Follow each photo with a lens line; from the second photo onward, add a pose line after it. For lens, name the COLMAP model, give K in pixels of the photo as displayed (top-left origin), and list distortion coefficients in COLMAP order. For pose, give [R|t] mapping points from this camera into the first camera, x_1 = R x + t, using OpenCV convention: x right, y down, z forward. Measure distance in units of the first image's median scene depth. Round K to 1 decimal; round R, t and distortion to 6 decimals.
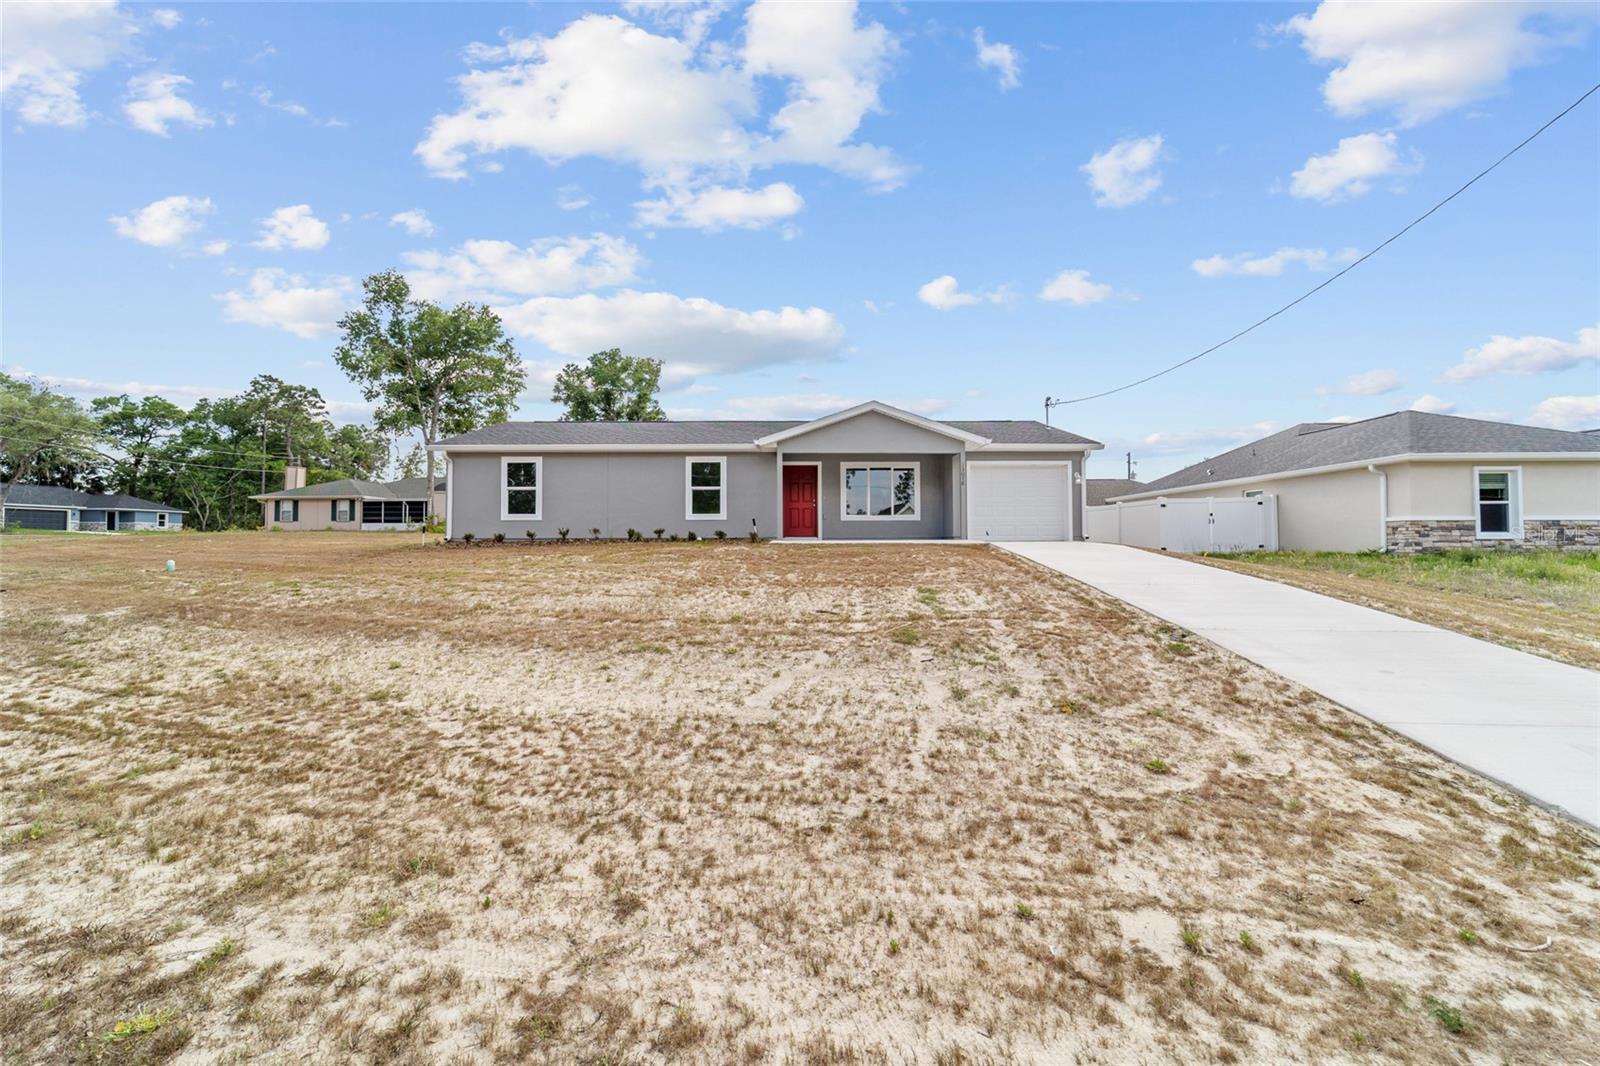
lens RADIAL K [[620.3, 0, 804.7], [0, 620.3, 535.4], [0, 0, 1]] dist [-0.019529, 0.009772]
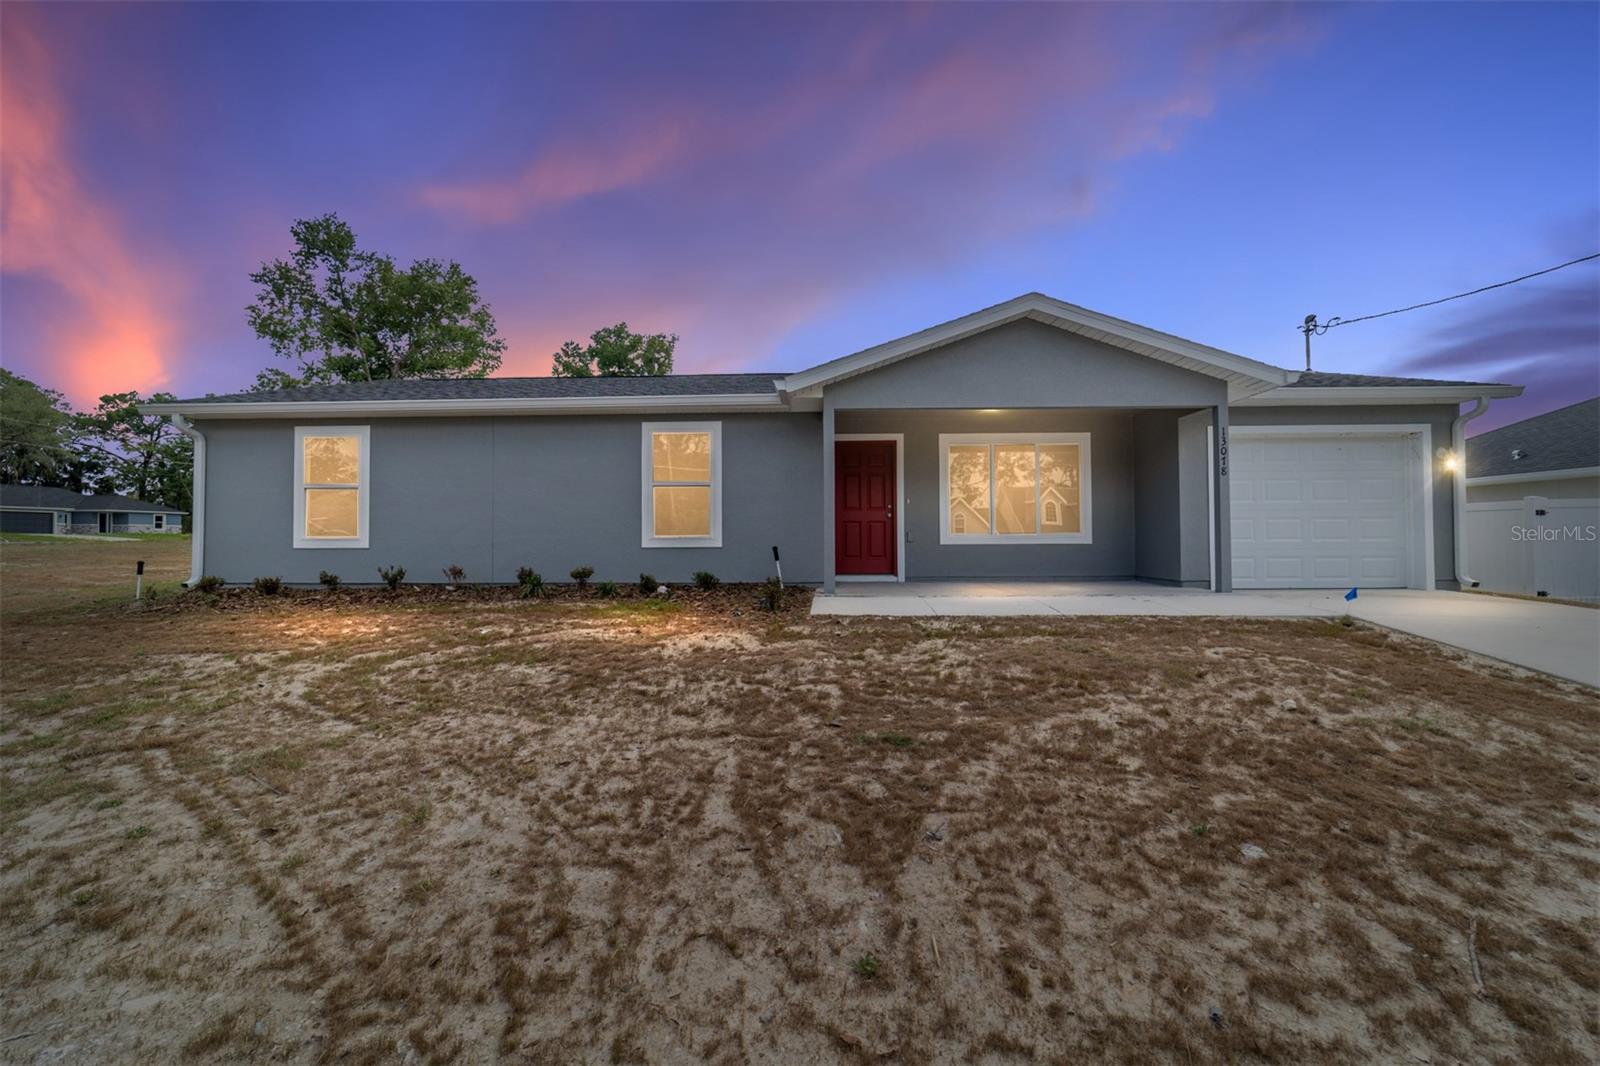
lens RADIAL K [[620.3, 0, 804.7], [0, 620.3, 535.4], [0, 0, 1]] dist [-0.019529, 0.009772]
pose [[0.998851, -0.001457, -0.047910, -0.030198], [0.001732, 0.999982, 0.005687, -0.032040], [0.047901, -0.005764, 0.998835, 0.432624]]
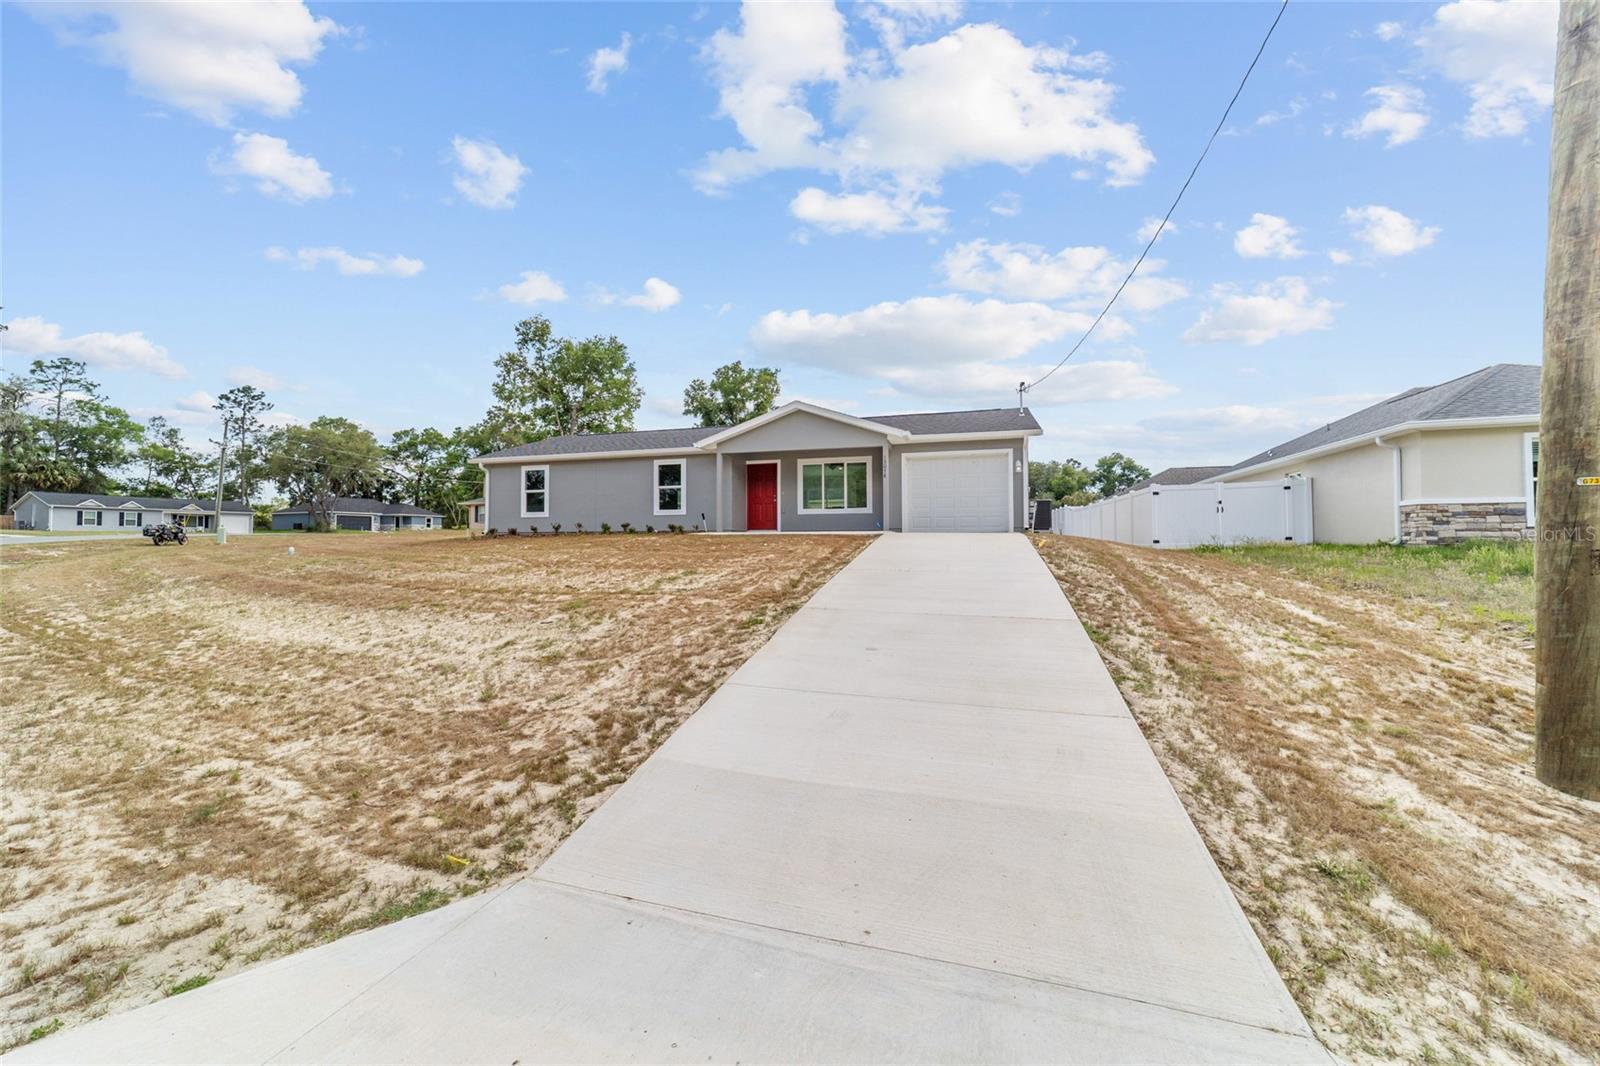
lens RADIAL K [[612.2, 0, 798.2], [0, 612.2, 529.3], [0, 0, 1]] dist [-0.019062, 0.008762]
pose [[0.955636, -0.005447, -0.294500, 0.342153], [0.003016, 0.999958, -0.008709, 0.010248], [0.294535, 0.007434, 0.955612, -0.001400]]
